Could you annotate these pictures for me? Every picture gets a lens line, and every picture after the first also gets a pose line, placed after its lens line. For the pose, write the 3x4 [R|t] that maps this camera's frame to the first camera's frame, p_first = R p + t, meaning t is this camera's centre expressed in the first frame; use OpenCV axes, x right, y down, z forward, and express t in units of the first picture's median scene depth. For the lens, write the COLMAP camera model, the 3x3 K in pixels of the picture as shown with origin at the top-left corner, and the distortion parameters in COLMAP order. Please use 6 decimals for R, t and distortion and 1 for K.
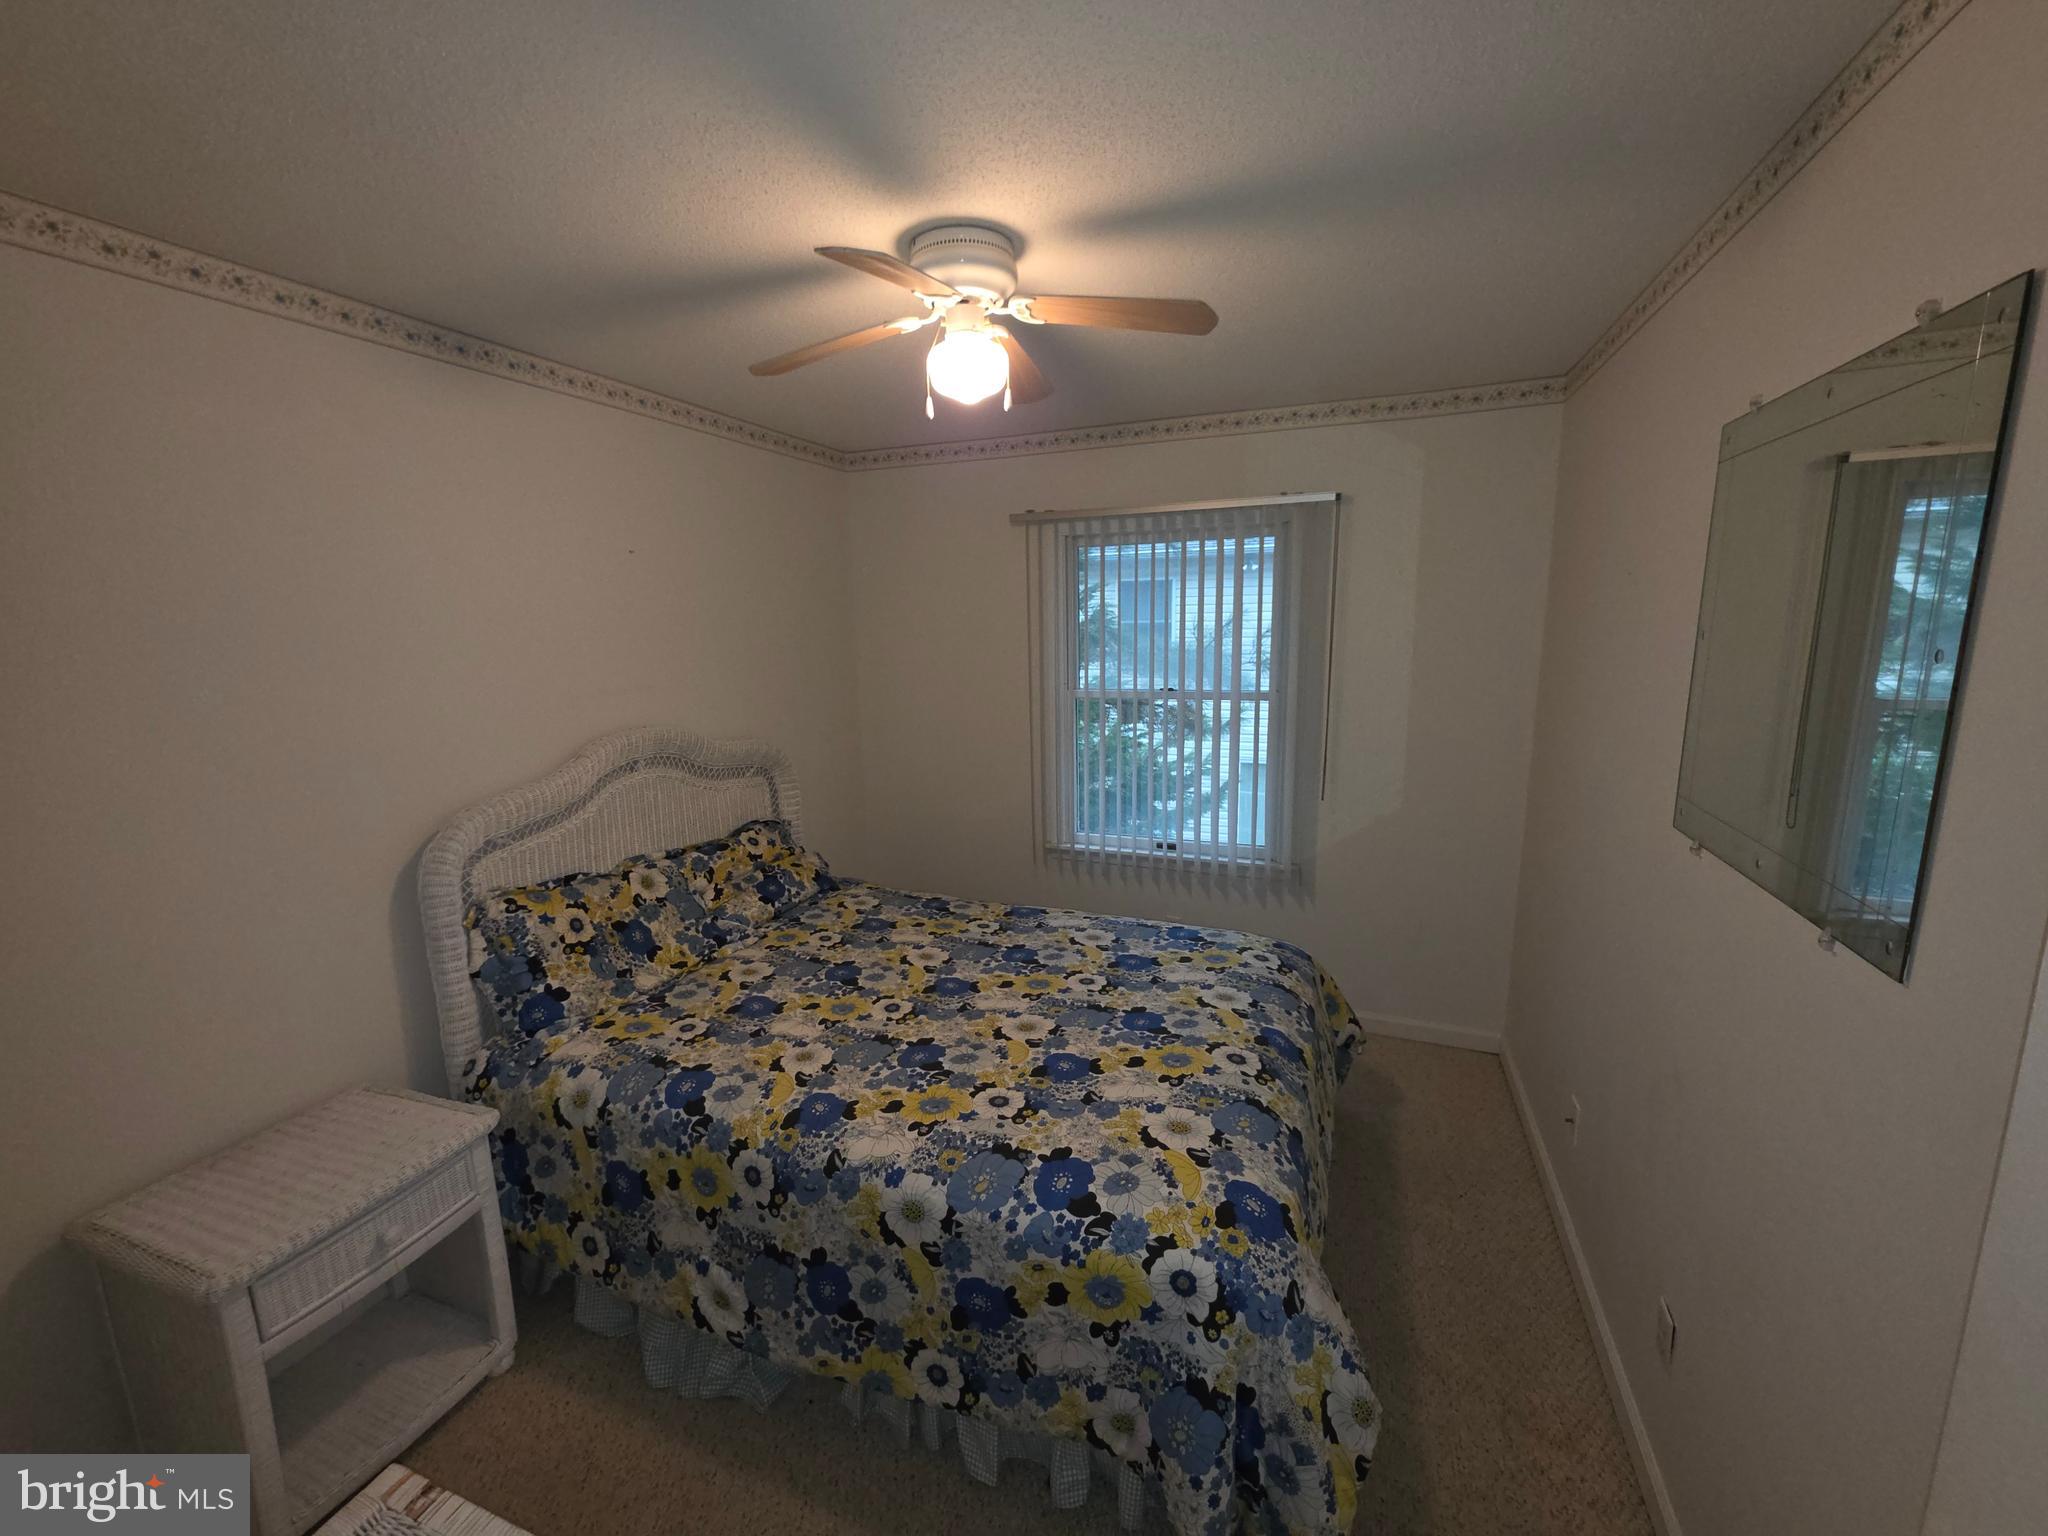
lens RADIAL K [[815.7, 0, 1019.3], [0, 815.7, 763.6], [0, 0, 1]] dist [0.000902, -0.000586]
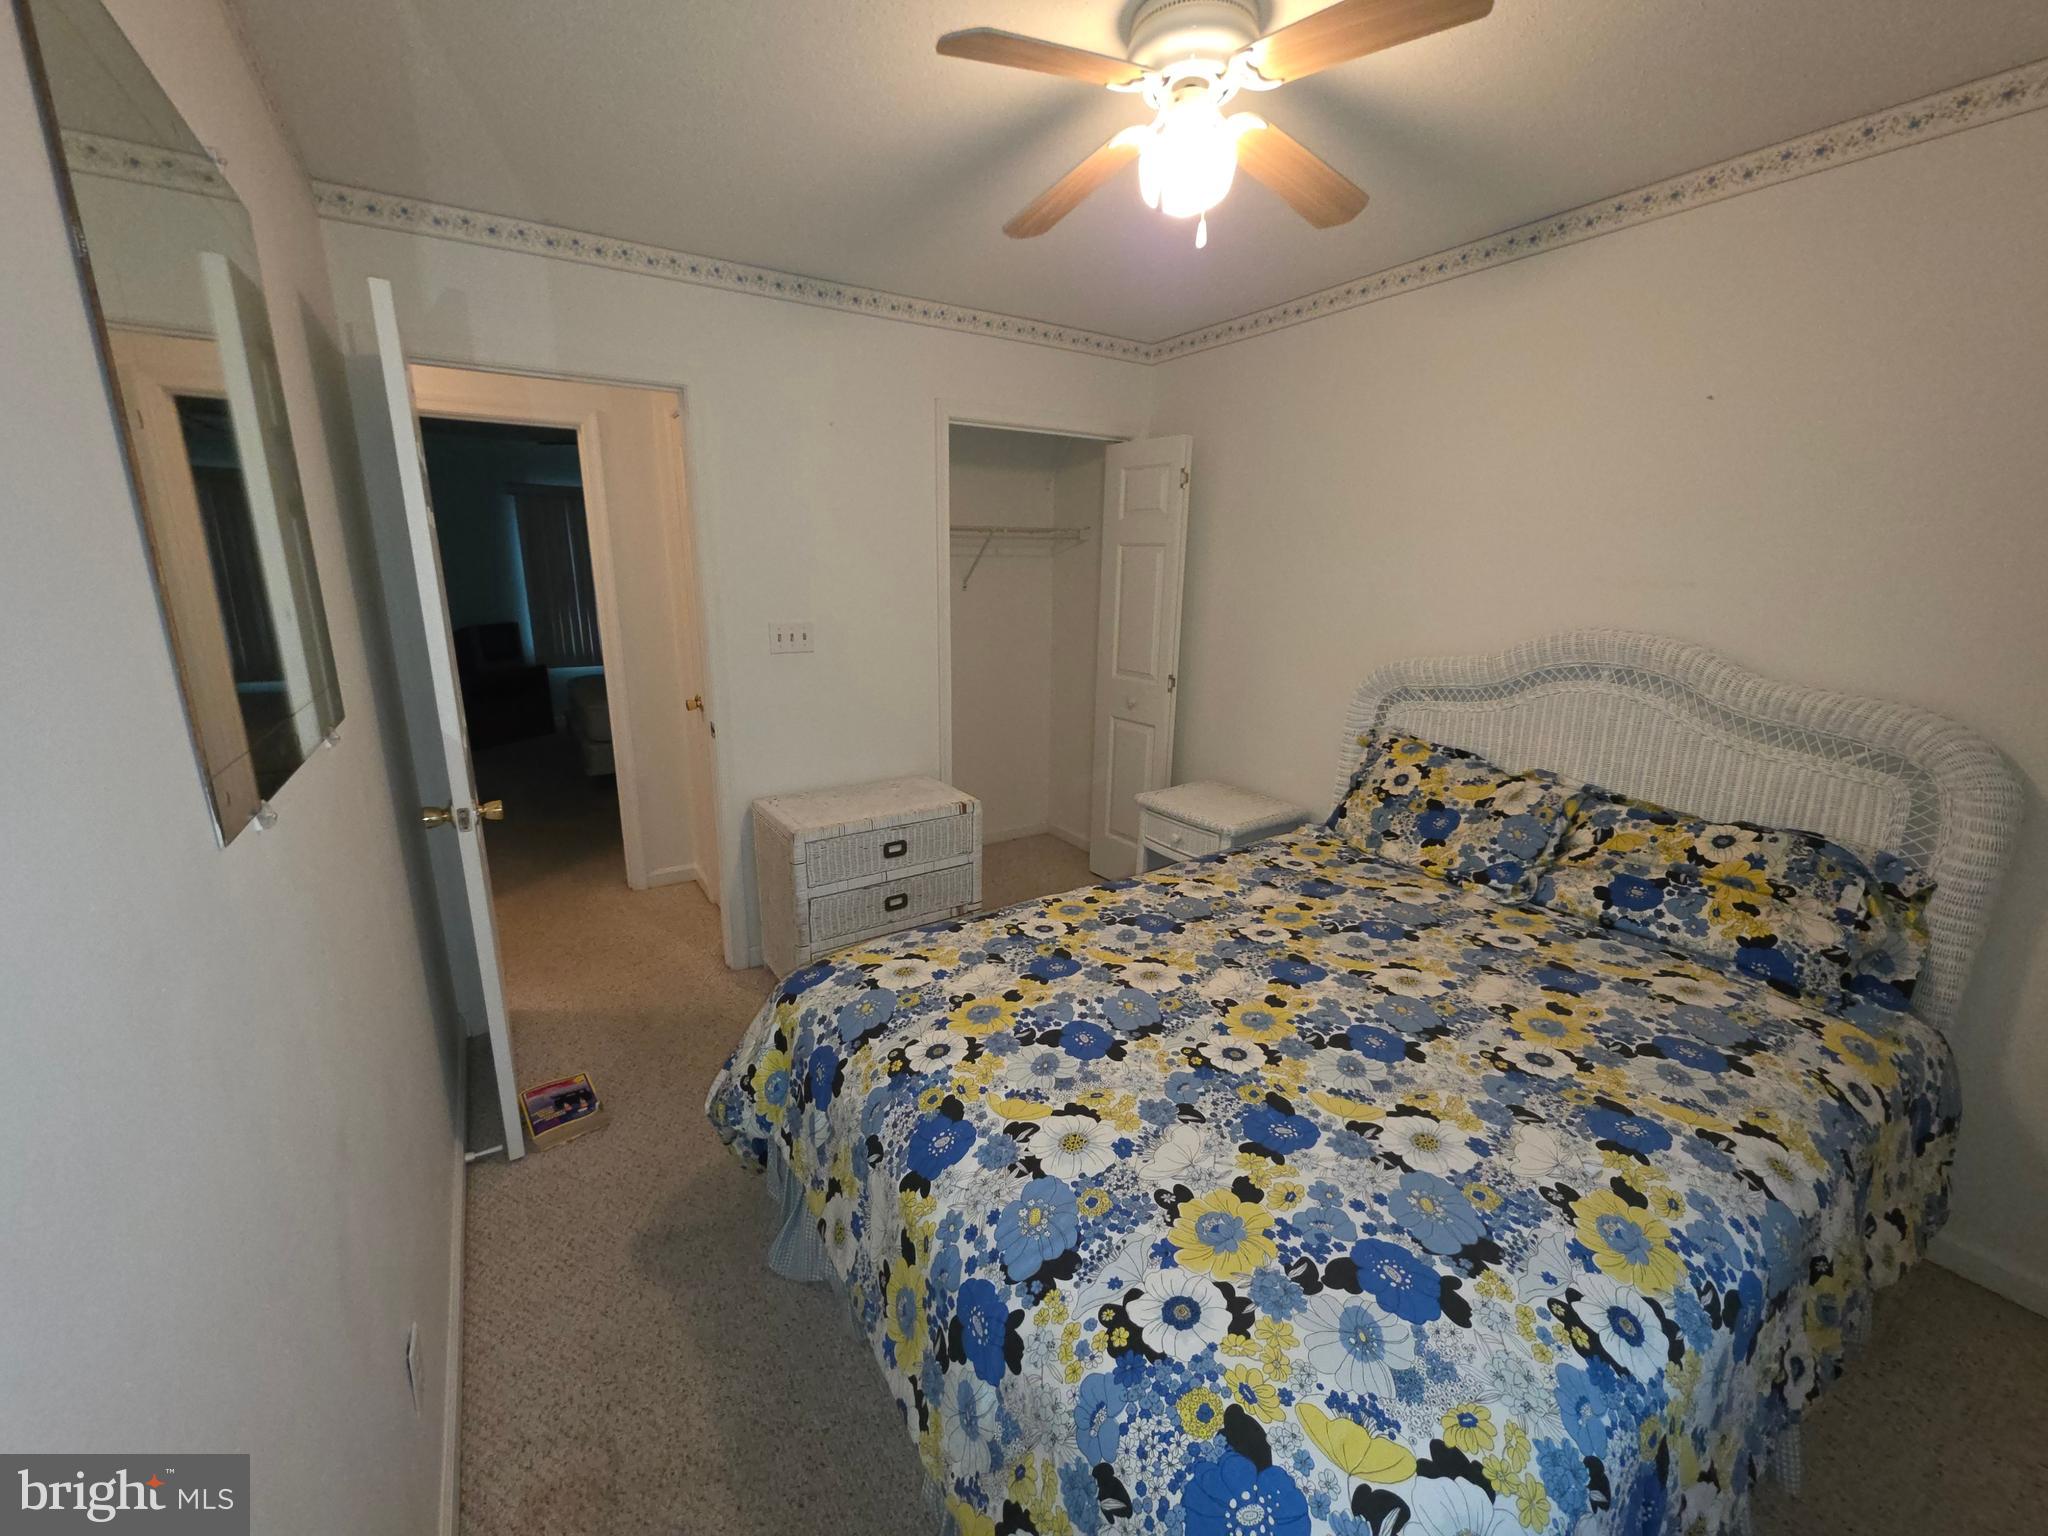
lens RADIAL K [[815.7, 0, 1016.1], [0, 815.7, 768.5], [0, 0, 1]] dist [0.000902, -0.000586]
pose [[-0.583746, 0.210868, -0.784076, 0.563342], [-0.142038, 0.924274, 0.354320, -0.121352], [0.799416, 0.318202, -0.509590, 1.000594]]
